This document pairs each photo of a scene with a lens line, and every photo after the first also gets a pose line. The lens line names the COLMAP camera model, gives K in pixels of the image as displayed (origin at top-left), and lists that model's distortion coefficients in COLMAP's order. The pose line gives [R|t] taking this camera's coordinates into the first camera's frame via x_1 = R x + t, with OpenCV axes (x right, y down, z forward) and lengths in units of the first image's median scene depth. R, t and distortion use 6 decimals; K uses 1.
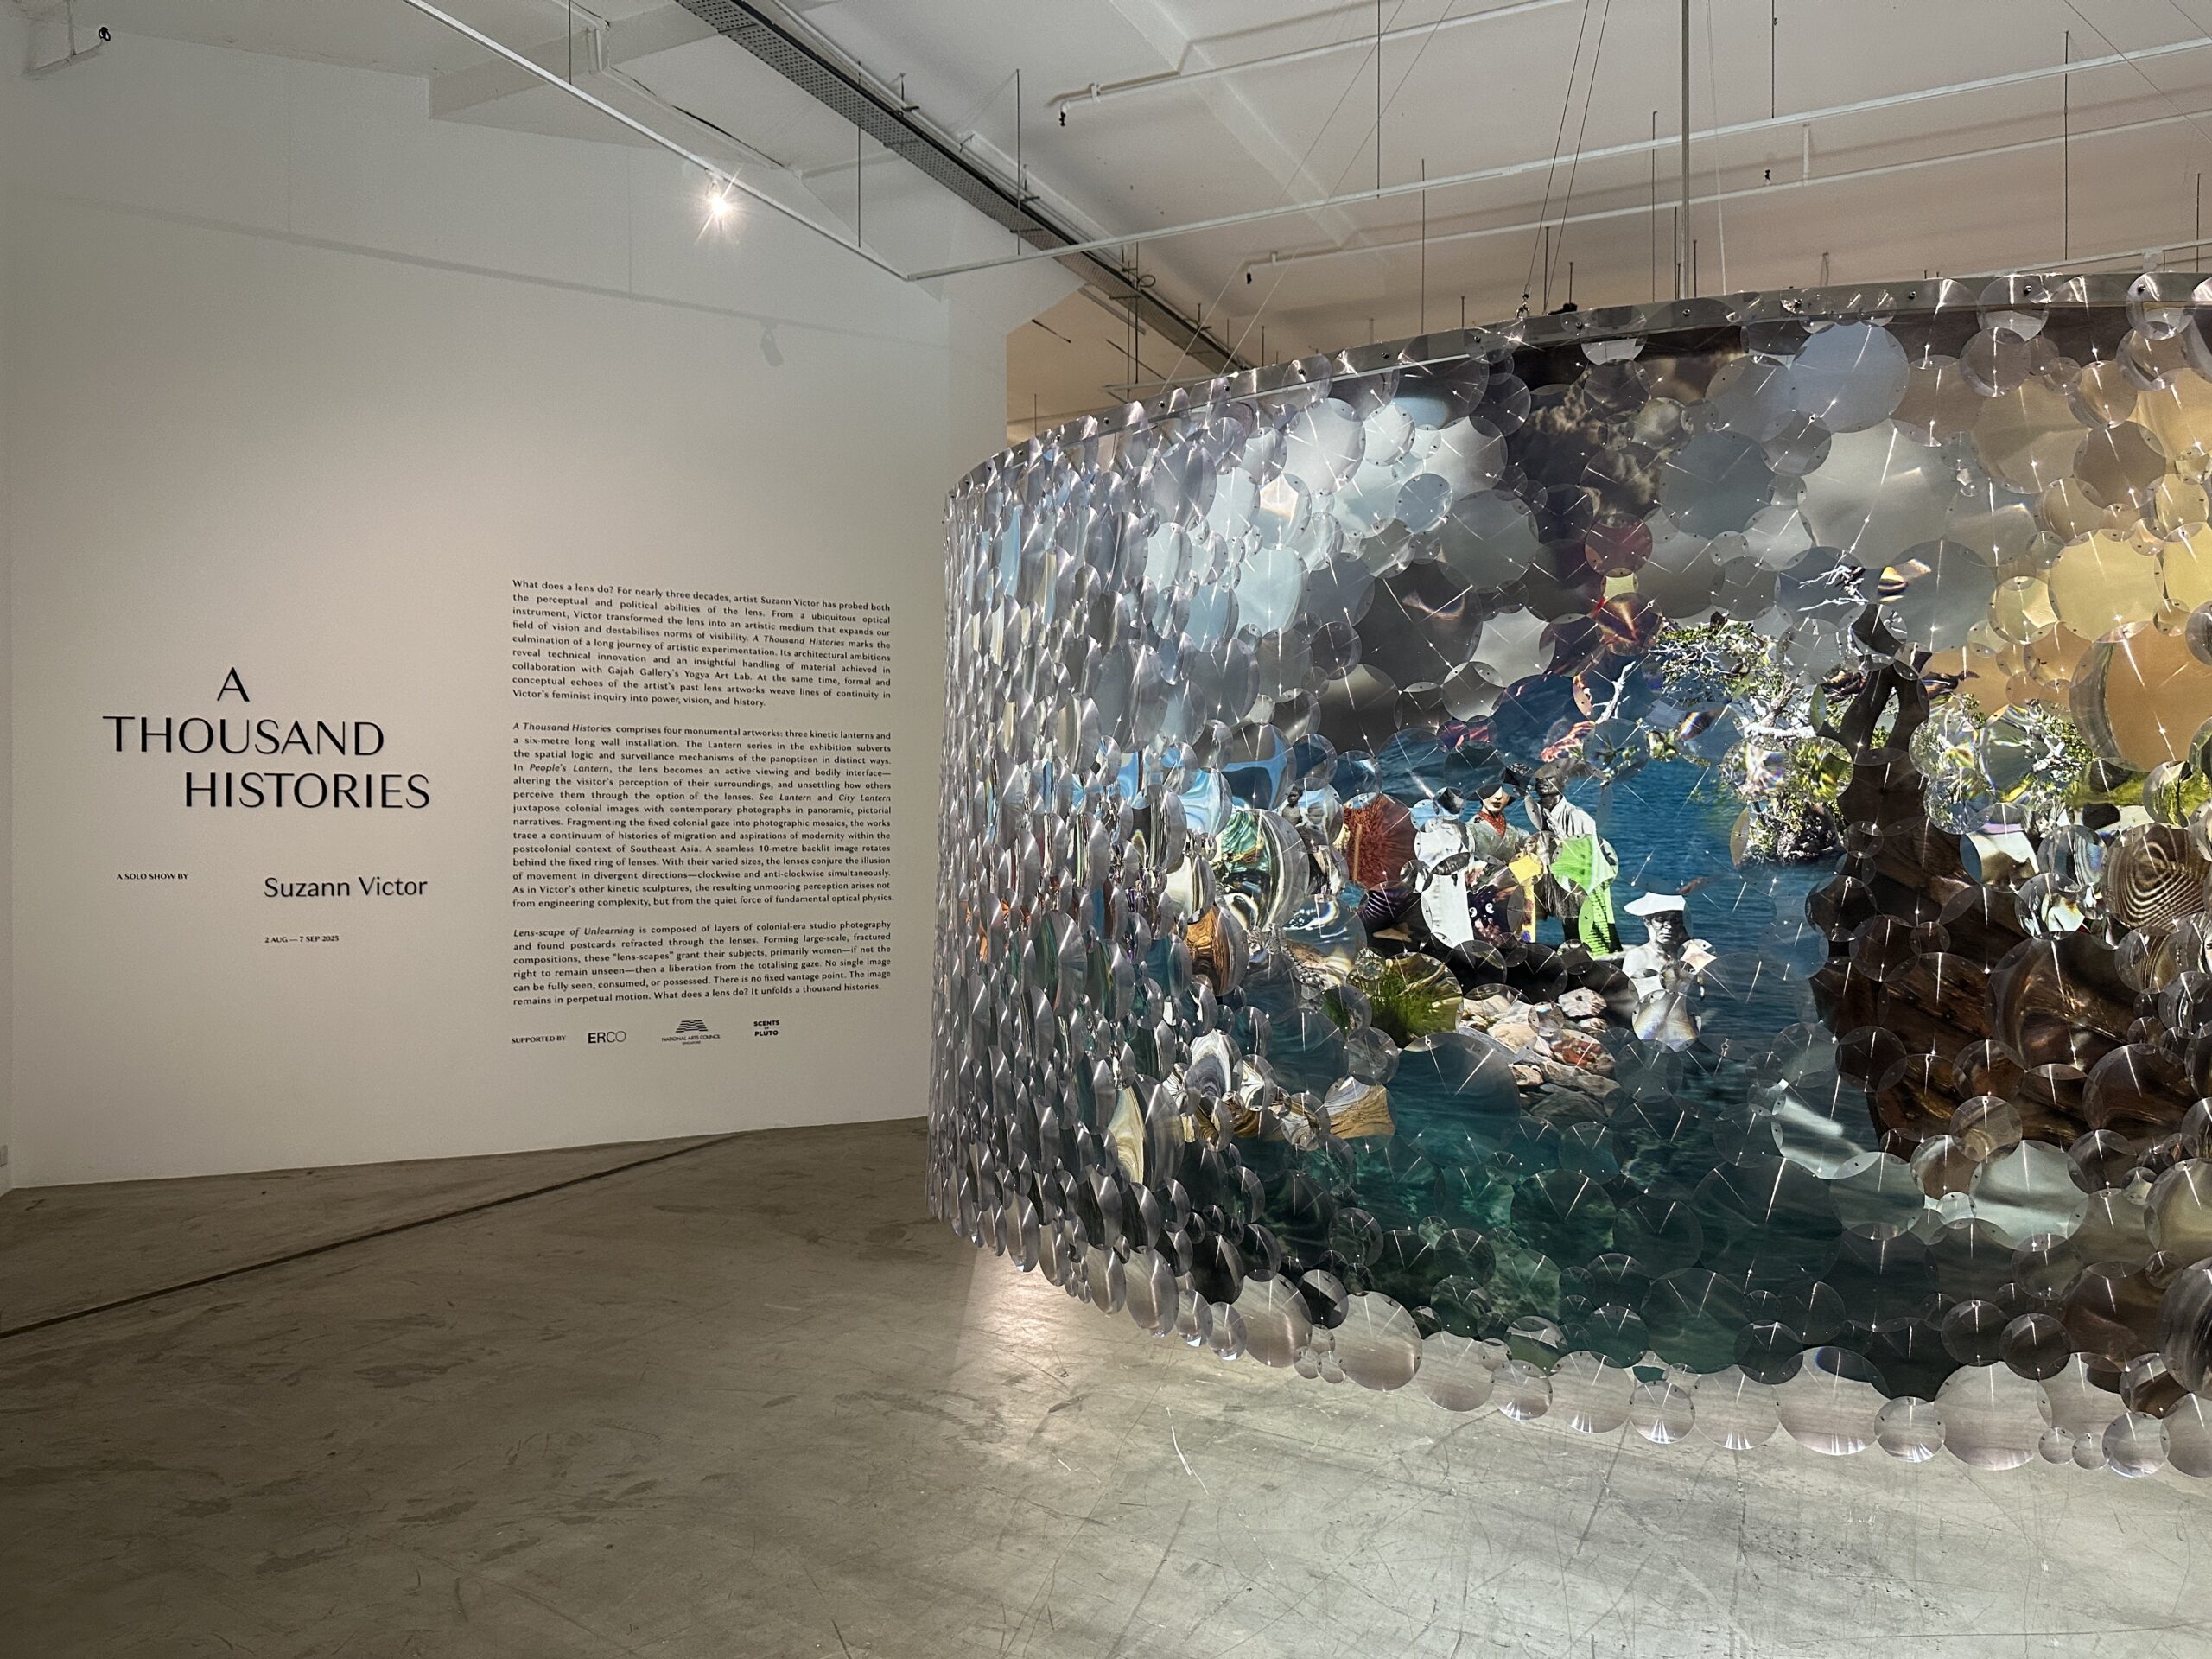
lens RADIAL K [[1563.6, 0, 1108.3], [0, 1563.6, 830.1], [0, 0, 1]] dist [0.032006, -0.027562]
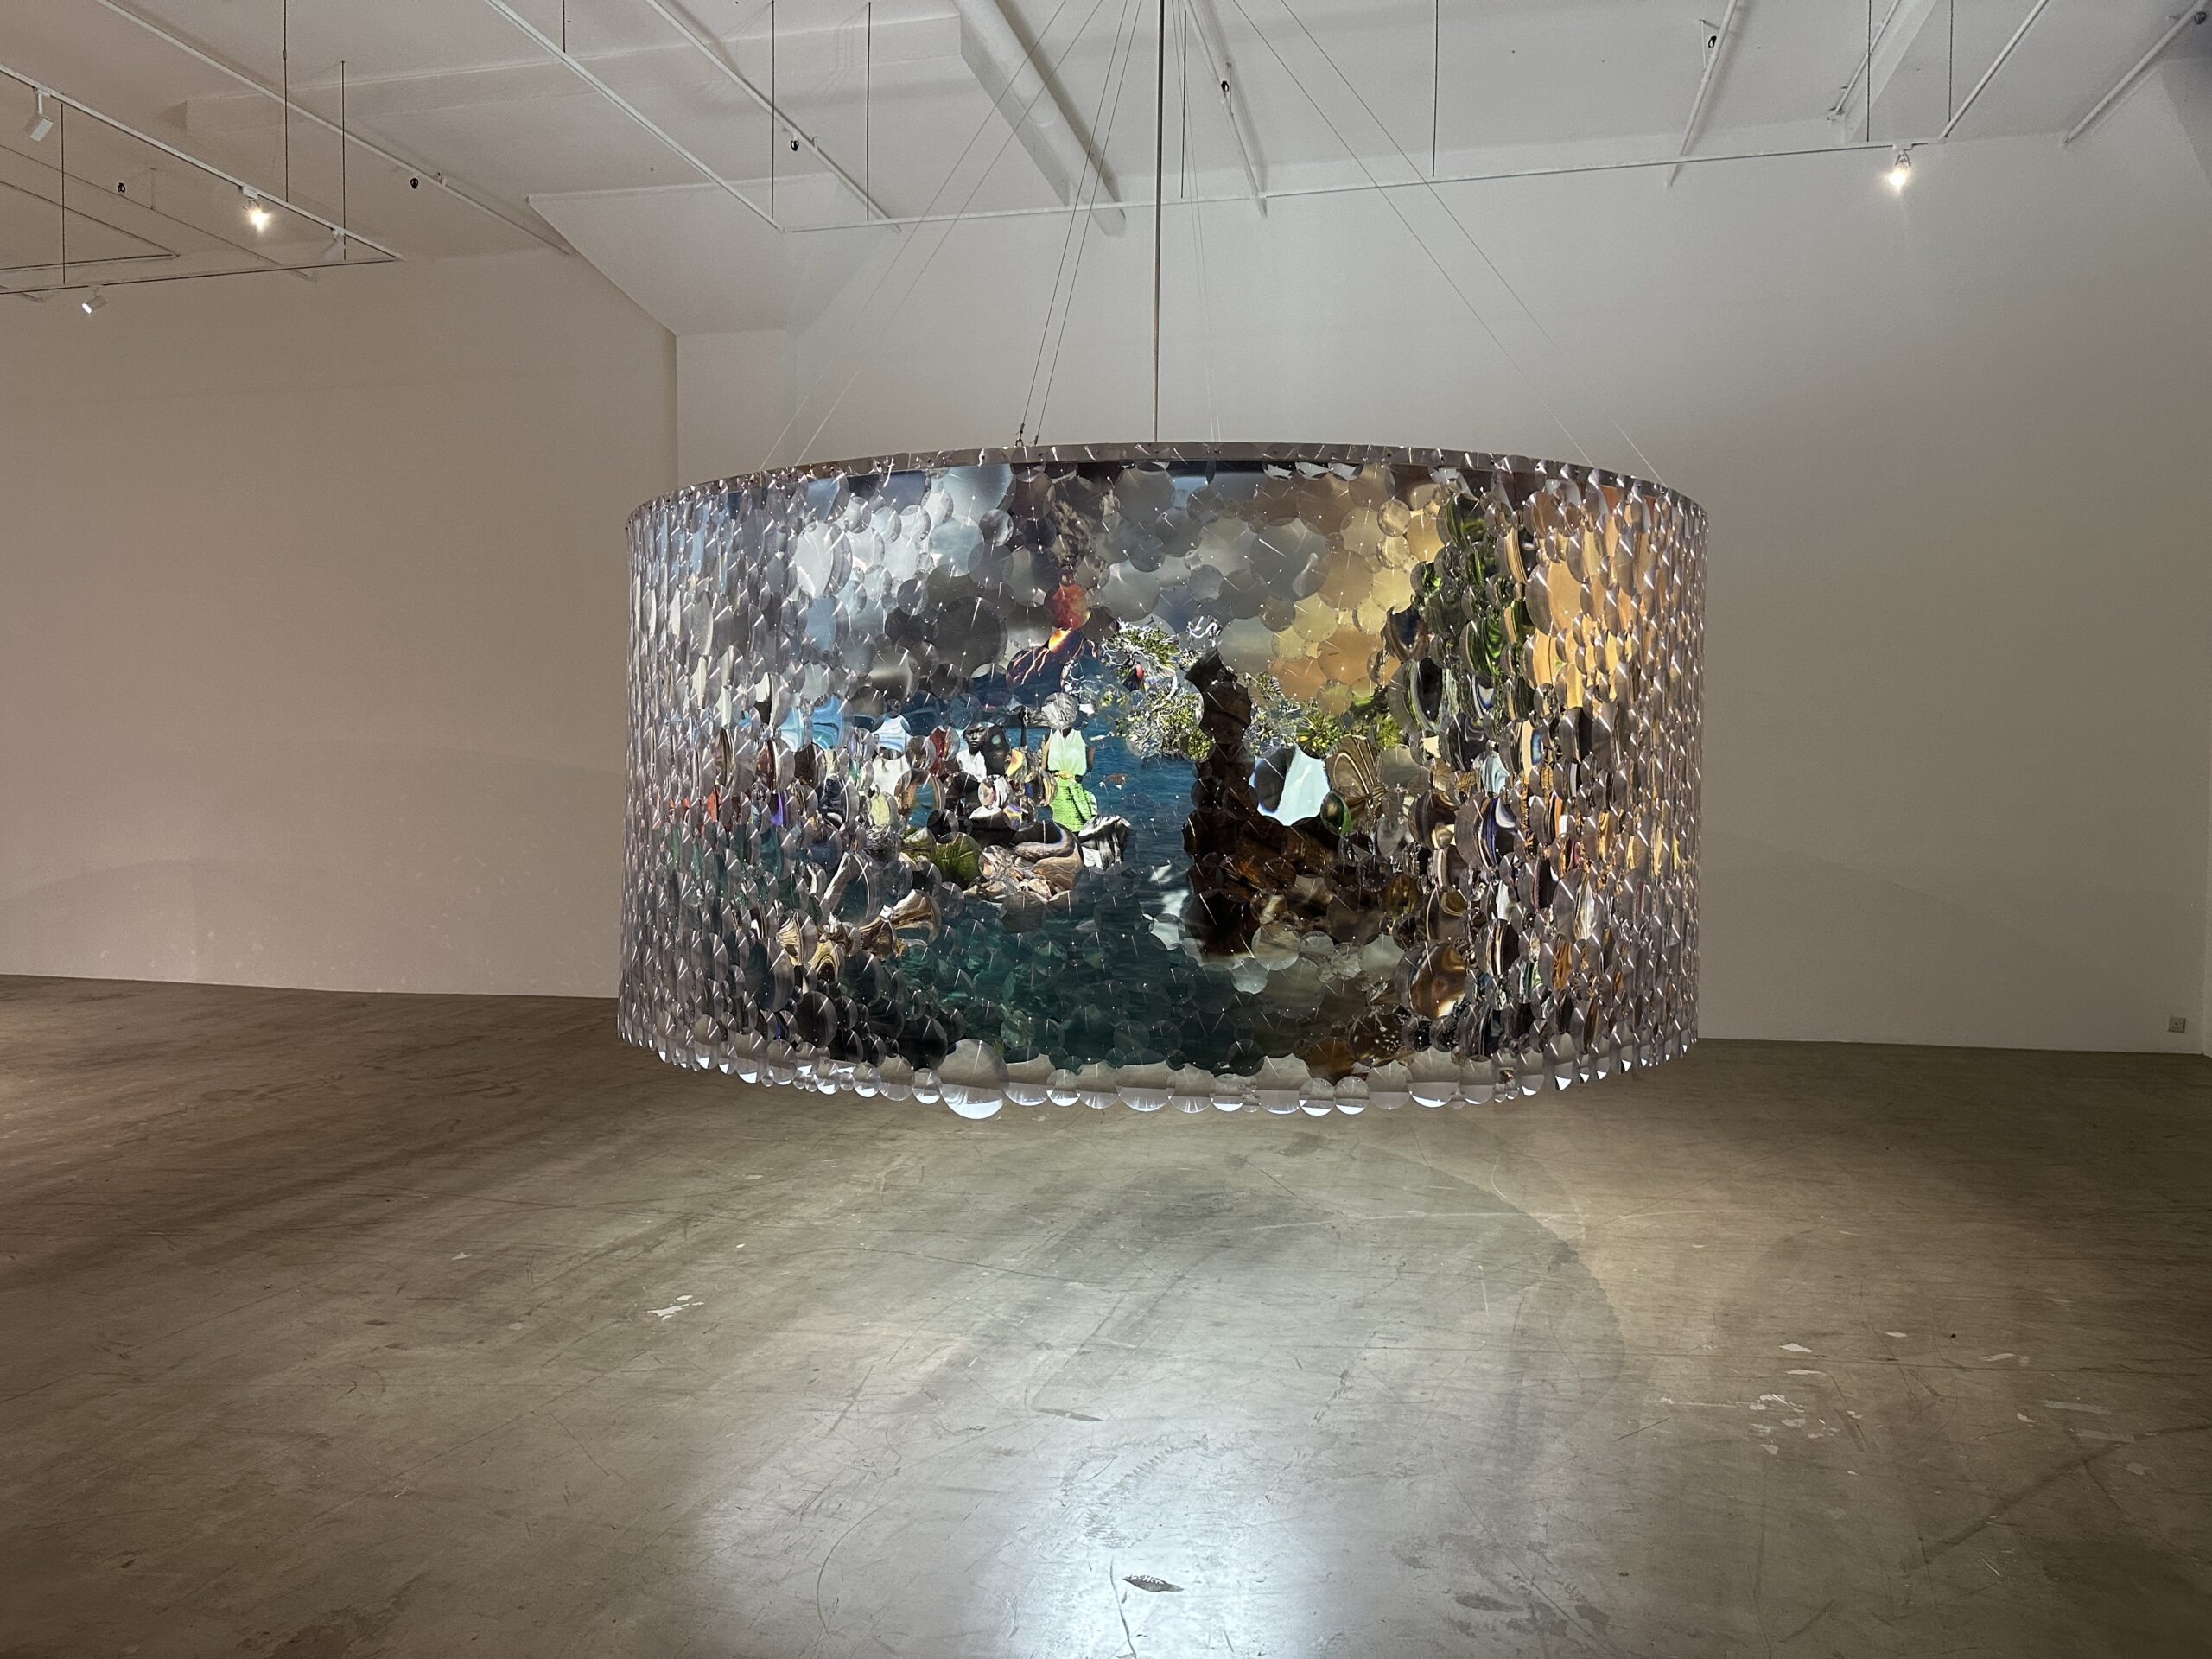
lens RADIAL K [[1563.6, 0, 1107.6], [0, 1563.6, 820.8], [0, 0, 1]] dist [0.032006, -0.027562]
pose [[-0.239416, -0.039896, 0.970097, -1.034556], [-0.006930, 0.999200, 0.039382, 0.000134], [-0.970892, 0.002706, -0.239501, 1.419863]]
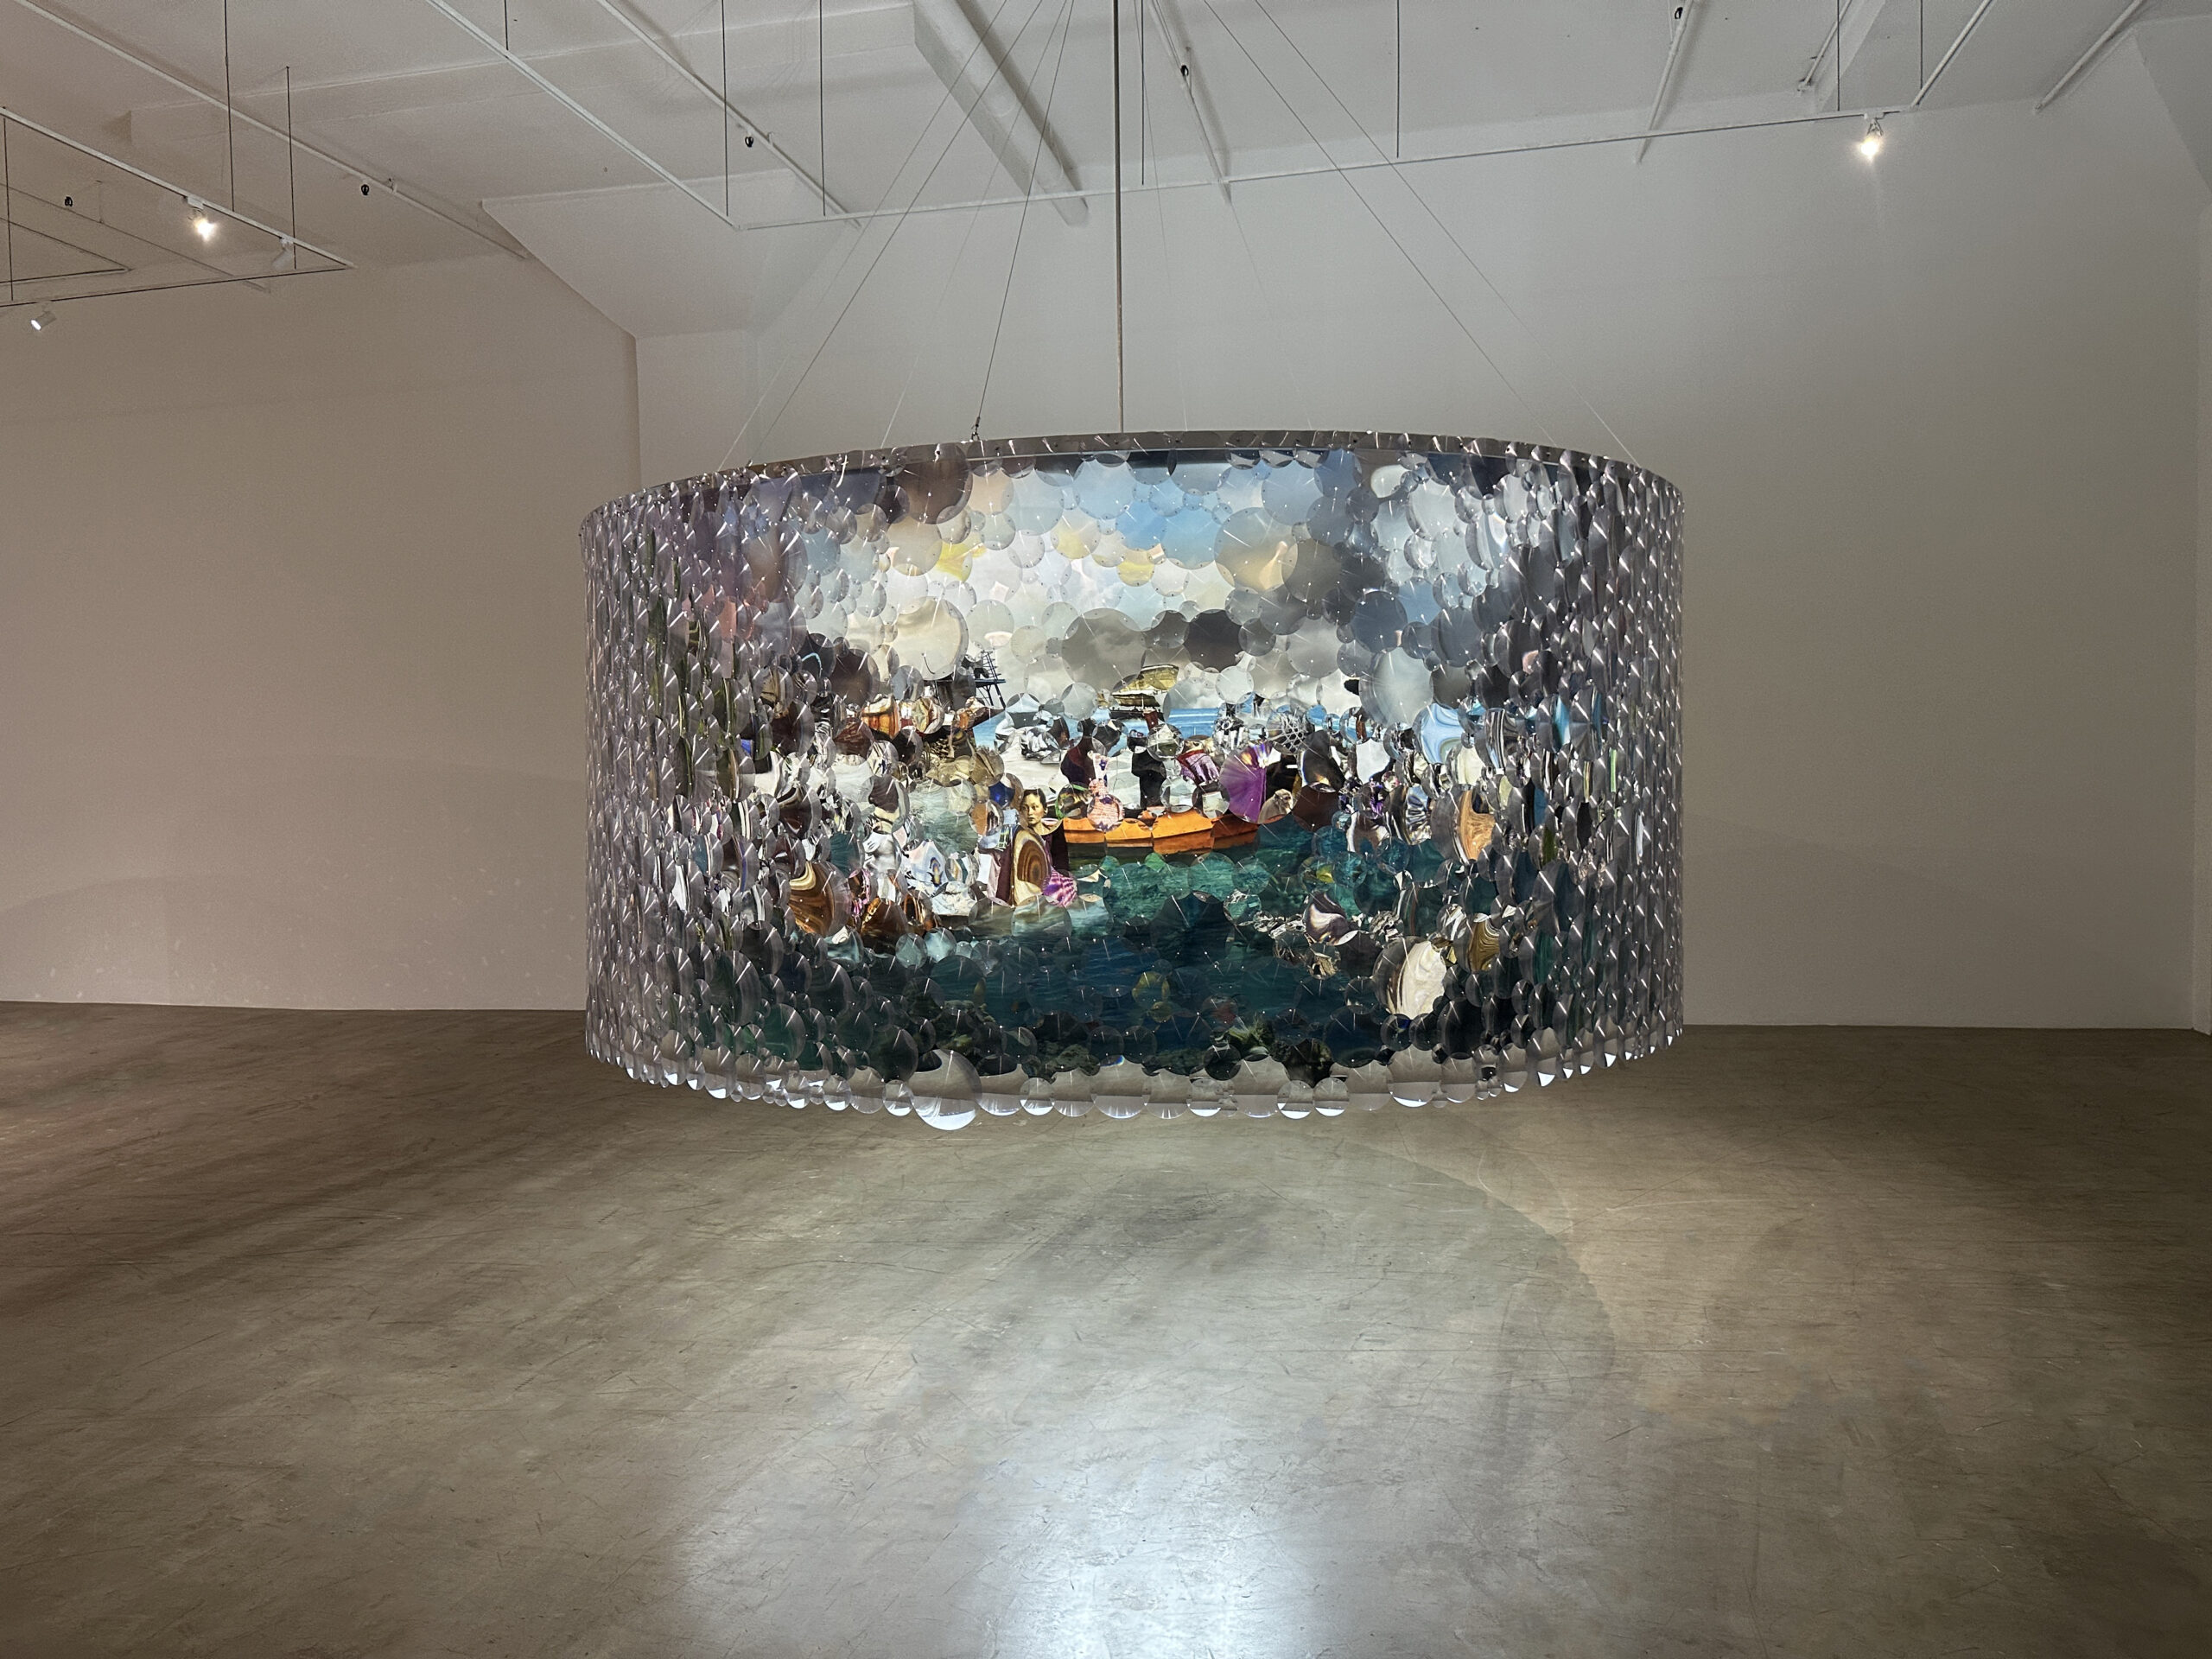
lens RADIAL K [[1563.6, 0, 1093.2], [0, 1563.6, 837.9], [0, 0, 1]] dist [0.032006, -0.027562]
pose [[-0.241897, -0.046201, 0.969201, -1.014588], [0.016789, 0.998517, 0.051788, -0.001518], [-0.970157, 0.028799, -0.240762, 1.404671]]
